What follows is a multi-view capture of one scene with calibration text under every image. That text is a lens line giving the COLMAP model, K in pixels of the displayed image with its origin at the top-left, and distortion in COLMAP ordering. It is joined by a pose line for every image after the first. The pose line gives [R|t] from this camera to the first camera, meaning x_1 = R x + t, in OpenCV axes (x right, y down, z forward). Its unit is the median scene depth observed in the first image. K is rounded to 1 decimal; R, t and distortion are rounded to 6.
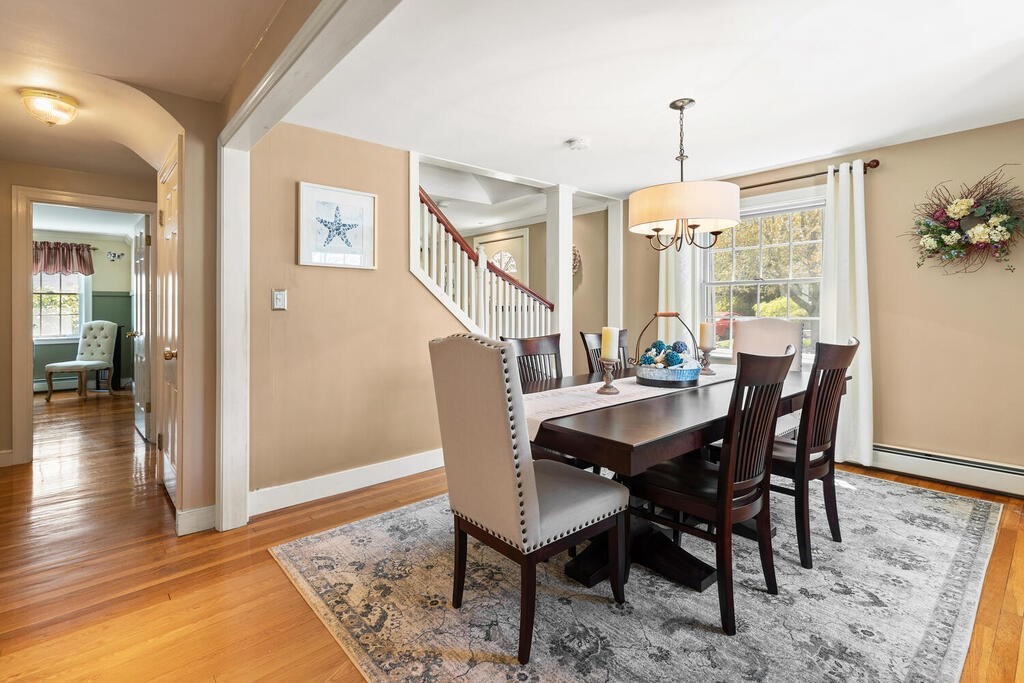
lens RADIAL K [[485.7, 0, 508.2], [0, 485.7, 306.2], [0, 0, 1]] dist [0.002779, -0.000153]
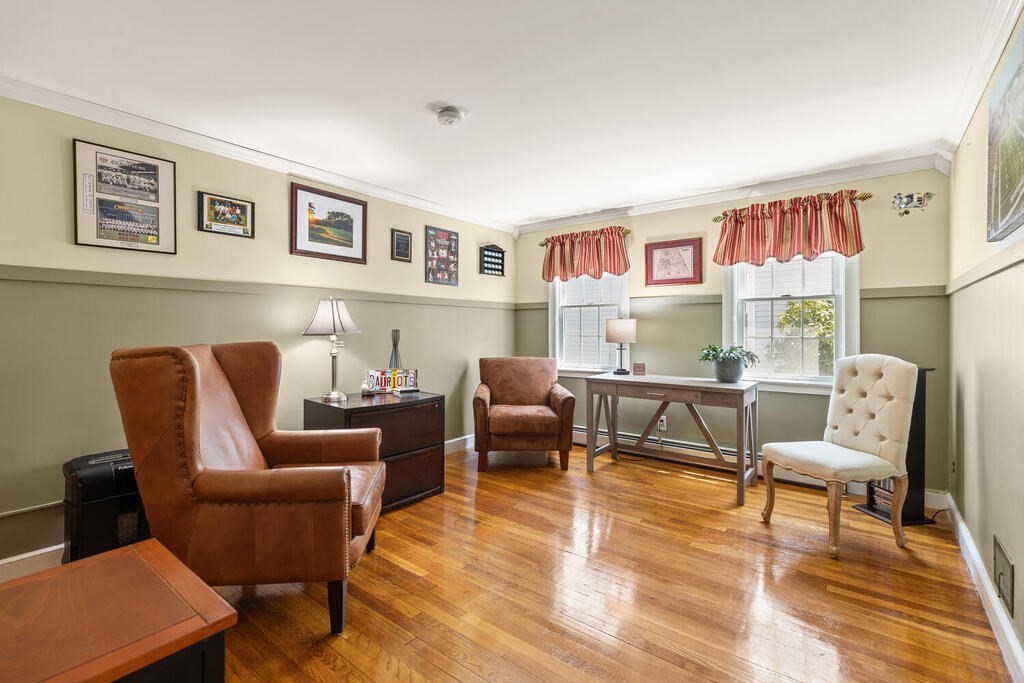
lens RADIAL K [[458.3, 0, 517.5], [0, 458.3, 333.7], [0, 0, 1]] dist [0.000872, -0.000162]
pose [[0.195029, 0.003764, -0.980790, -0.500731], [0.002317, 0.999988, 0.004298, 0.009445], [0.980795, -0.003111, 0.195018, 0.608304]]
